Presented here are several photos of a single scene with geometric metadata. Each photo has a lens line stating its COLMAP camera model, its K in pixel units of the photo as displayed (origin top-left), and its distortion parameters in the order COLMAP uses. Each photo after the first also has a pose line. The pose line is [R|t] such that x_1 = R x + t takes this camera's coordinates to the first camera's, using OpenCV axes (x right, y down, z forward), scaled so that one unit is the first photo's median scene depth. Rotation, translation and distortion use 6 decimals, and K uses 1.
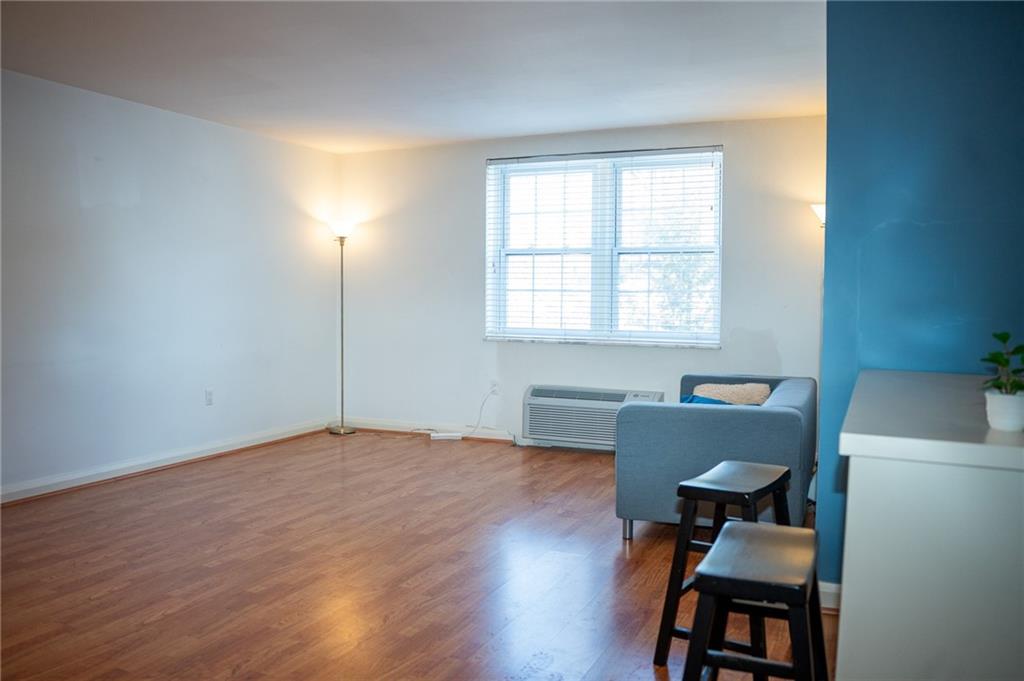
lens RADIAL K [[866.0, 0, 512.0], [0, 866.0, 340.5], [0, 0, 1]] dist [-0.007001, -0.001505]
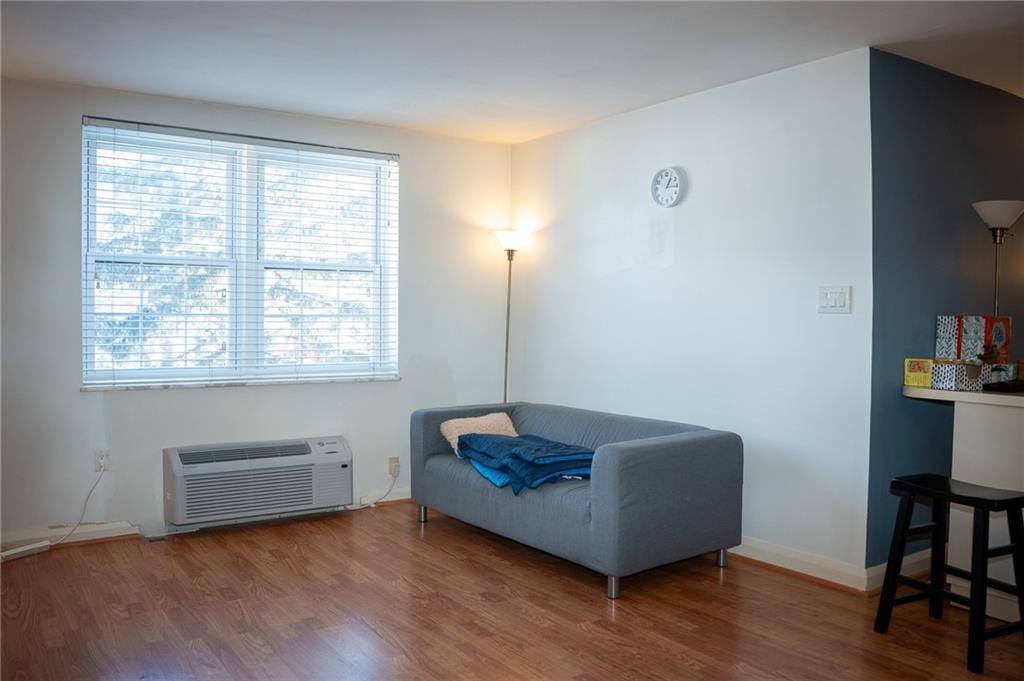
lens RADIAL K [[866.0, 0, 512.0], [0, 866.0, 340.5], [0, 0, 1]] dist [-0.007001, -0.001505]
pose [[0.522160, -0.030910, 0.852287, -0.438756], [0.039592, 0.999144, 0.011979, -0.035103], [-0.851928, 0.027488, 0.522937, 0.399523]]
